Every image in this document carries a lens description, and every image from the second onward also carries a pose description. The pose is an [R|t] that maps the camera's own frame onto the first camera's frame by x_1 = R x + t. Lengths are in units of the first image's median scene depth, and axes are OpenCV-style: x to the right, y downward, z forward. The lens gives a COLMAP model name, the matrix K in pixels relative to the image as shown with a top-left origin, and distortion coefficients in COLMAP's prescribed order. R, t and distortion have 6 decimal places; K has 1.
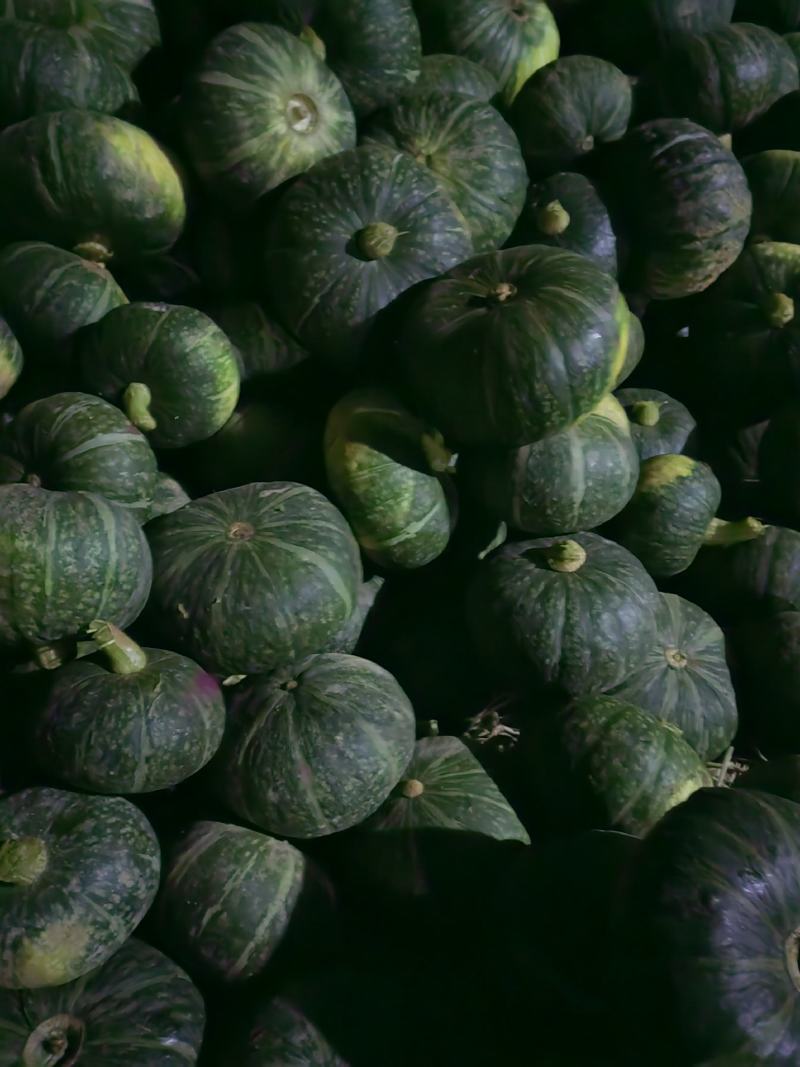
lens RADIAL K [[845.0, 0, 402.5], [0, 845.0, 541.5], [0, 0, 1]] dist [0.014888, 0.014631]
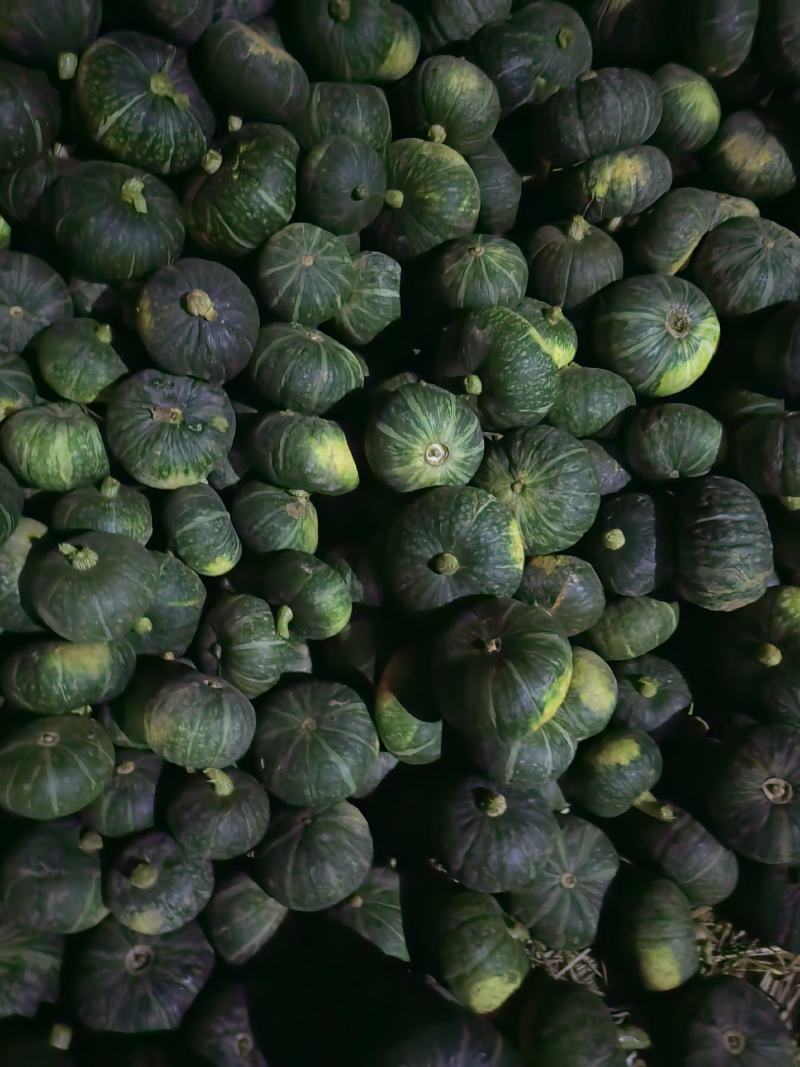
lens RADIAL K [[845.0, 0, 402.0], [0, 845.0, 539.4], [0, 0, 1]] dist [0.014888, 0.014631]
pose [[0.904099, 0.305749, -0.298532, 0.337970], [-0.262636, 0.948668, 0.176214, -0.644977], [0.337085, -0.080910, 0.937991, -0.462645]]
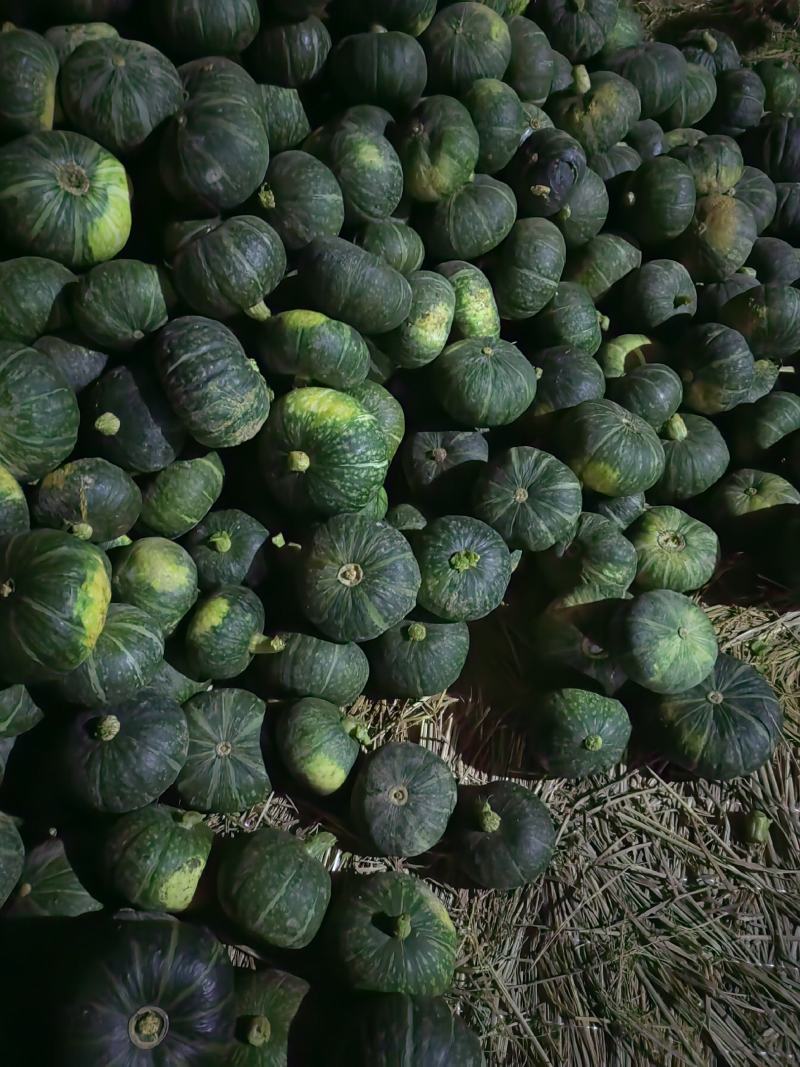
lens RADIAL K [[845.0, 0, 402.8], [0, 845.0, 542.6], [0, 0, 1]] dist [0.014888, 0.014631]
pose [[0.989888, -0.141785, 0.004296, 0.722265], [0.134663, 0.948821, 0.285664, -0.630266], [-0.044579, -0.282197, 0.958320, -0.372448]]
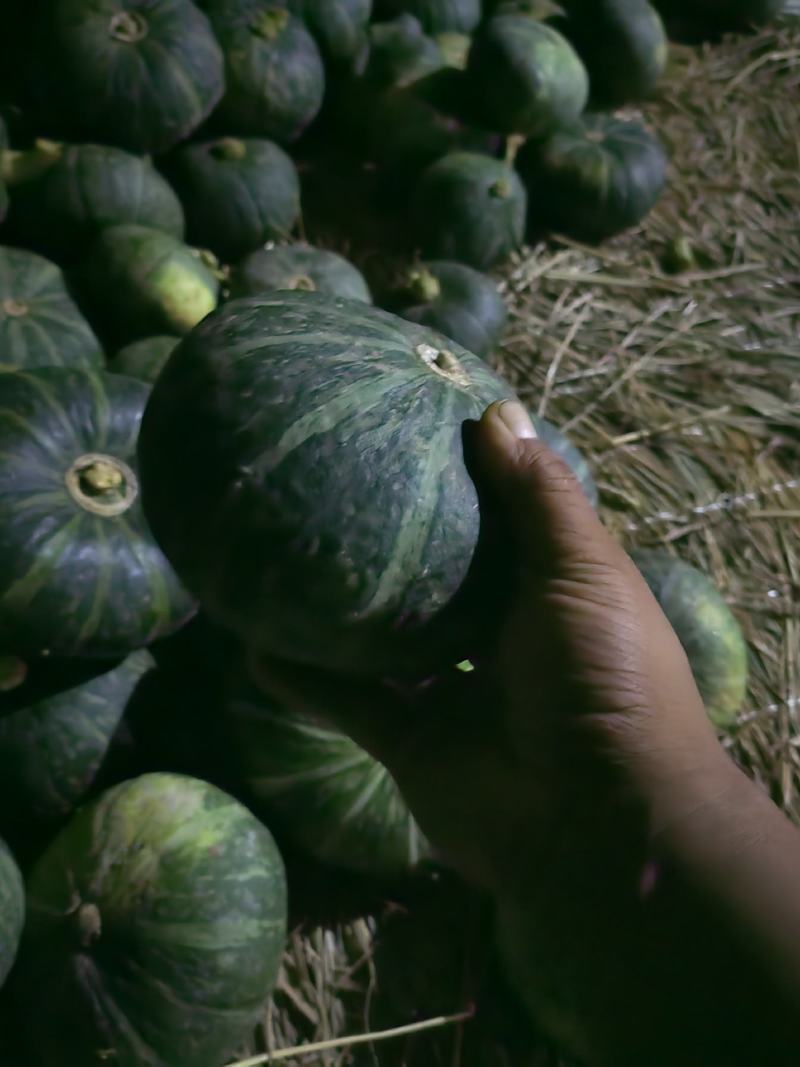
lens RADIAL K [[845.0, 0, 402.7], [0, 845.0, 544.1], [0, 0, 1]] dist [0.014888, 0.014631]
pose [[0.817216, -0.426081, 0.388090, 0.203714], [0.292145, 0.886708, 0.358328, 0.167577], [-0.496800, -0.179453, 0.849110, -0.098979]]
